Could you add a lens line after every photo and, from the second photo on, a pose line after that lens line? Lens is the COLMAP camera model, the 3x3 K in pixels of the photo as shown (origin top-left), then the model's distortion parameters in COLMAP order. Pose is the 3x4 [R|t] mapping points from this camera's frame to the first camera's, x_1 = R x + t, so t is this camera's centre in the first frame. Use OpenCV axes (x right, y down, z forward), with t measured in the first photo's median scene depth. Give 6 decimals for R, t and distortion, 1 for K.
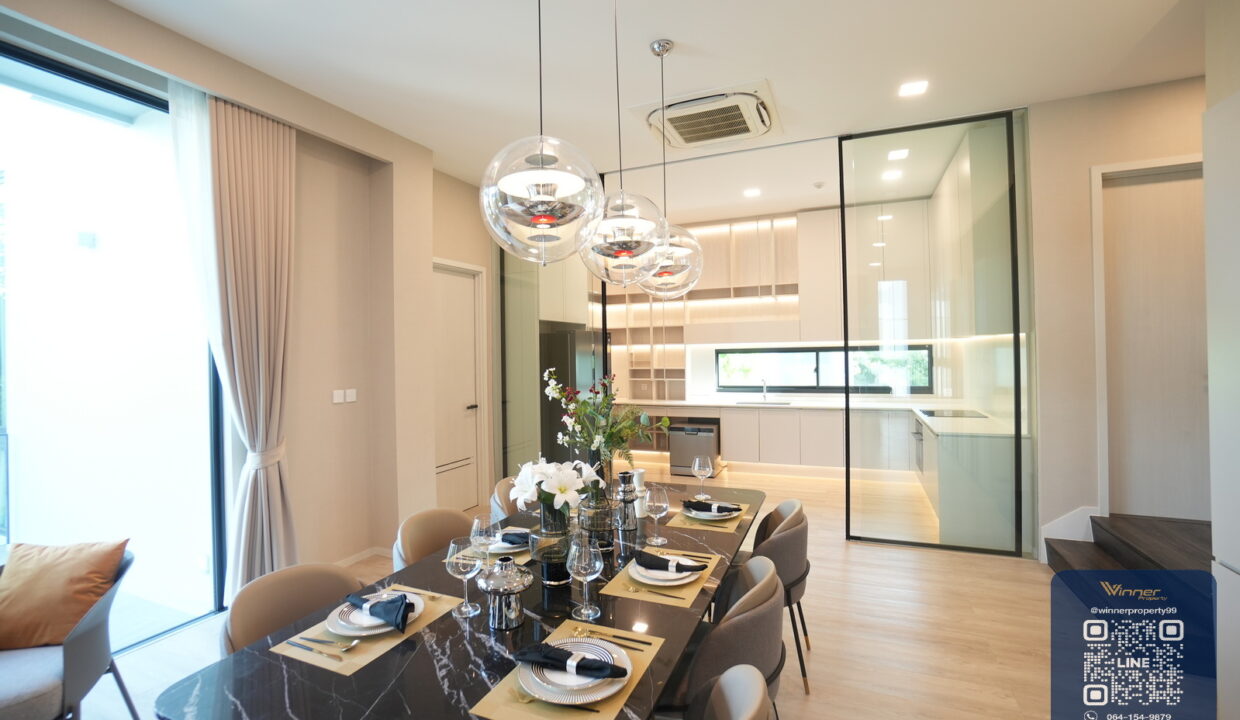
lens RADIAL K [[546.0, 0, 620.1], [0, 546.0, 350.9], [0, 0, 1]] dist [-0.055600, 0.025597]
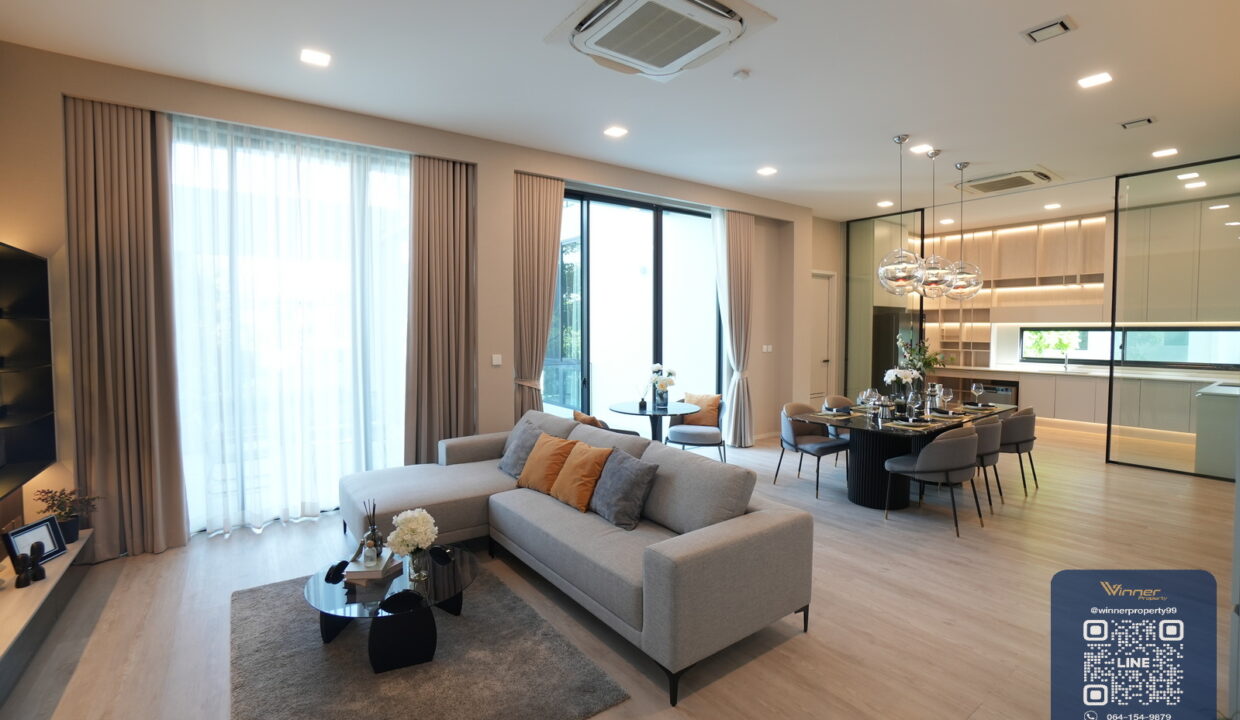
lens RADIAL K [[546.0, 0, 620.1], [0, 546.0, 350.9], [0, 0, 1]] dist [-0.055600, 0.025597]
pose [[0.863230, 0.037487, -0.503417, 0.003693], [-0.012762, 0.998541, 0.052472, -0.001399], [0.504649, -0.038871, 0.862449, -0.533871]]
